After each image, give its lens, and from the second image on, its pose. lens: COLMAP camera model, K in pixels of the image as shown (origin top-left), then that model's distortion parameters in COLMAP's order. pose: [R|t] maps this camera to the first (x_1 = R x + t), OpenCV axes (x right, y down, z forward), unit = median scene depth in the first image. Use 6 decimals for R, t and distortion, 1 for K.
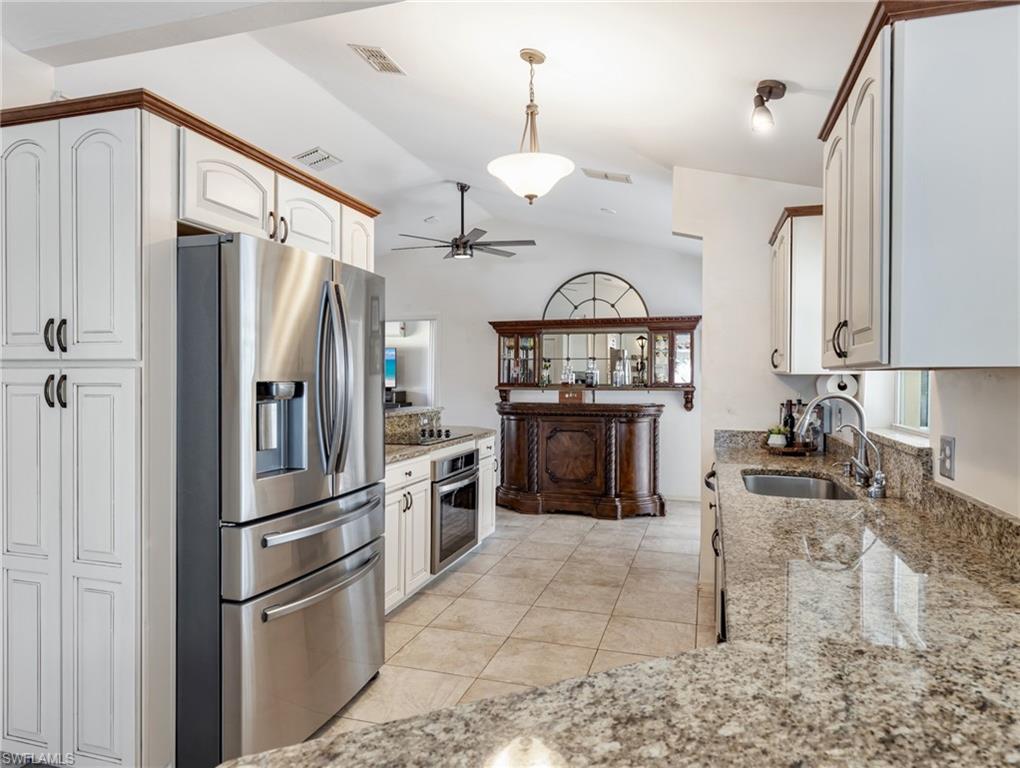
lens RADIAL K [[626.6, 0, 514.8], [0, 626.6, 387.7], [0, 0, 1]] dist [0.002191, -0.001103]
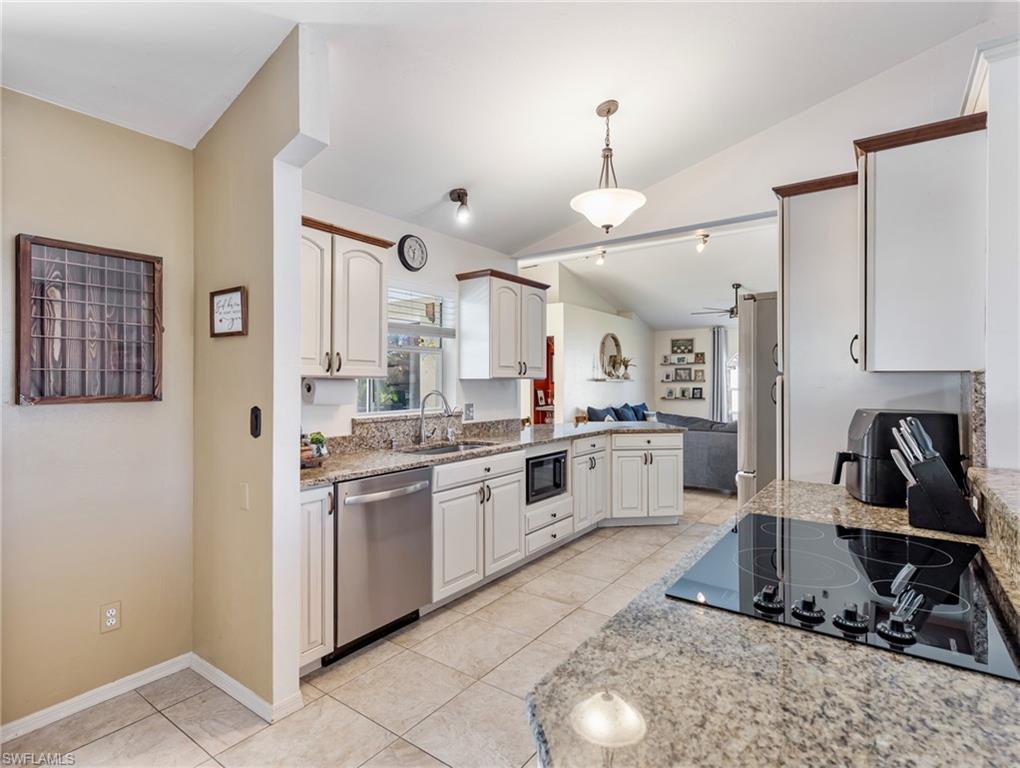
lens RADIAL K [[512.0, 0, 510.0], [0, 512.0, 383.6], [0, 0, 1]] dist [0.004598, -0.000270]
pose [[-0.945923, -0.009145, 0.324262, -0.052213], [-0.004755, 0.999886, 0.014326, -0.012105], [-0.324356, 0.012010, -0.945859, 0.954274]]
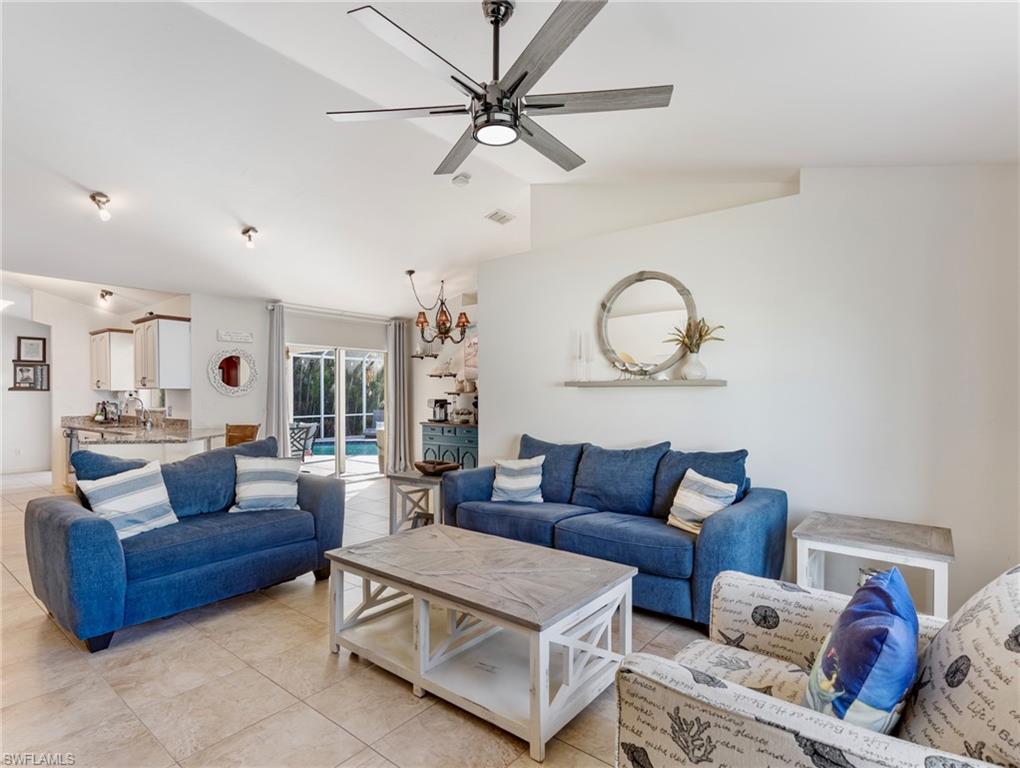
lens RADIAL K [[512.0, 0, 512.6], [0, 512.0, 390.4], [0, 0, 1]] dist [0.004598, -0.000270]
pose [[0.362310, -0.002284, 0.932055, -0.502356], [0.024457, 0.999676, -0.007057, 0.018711], [-0.931737, 0.025352, 0.362249, -0.713322]]
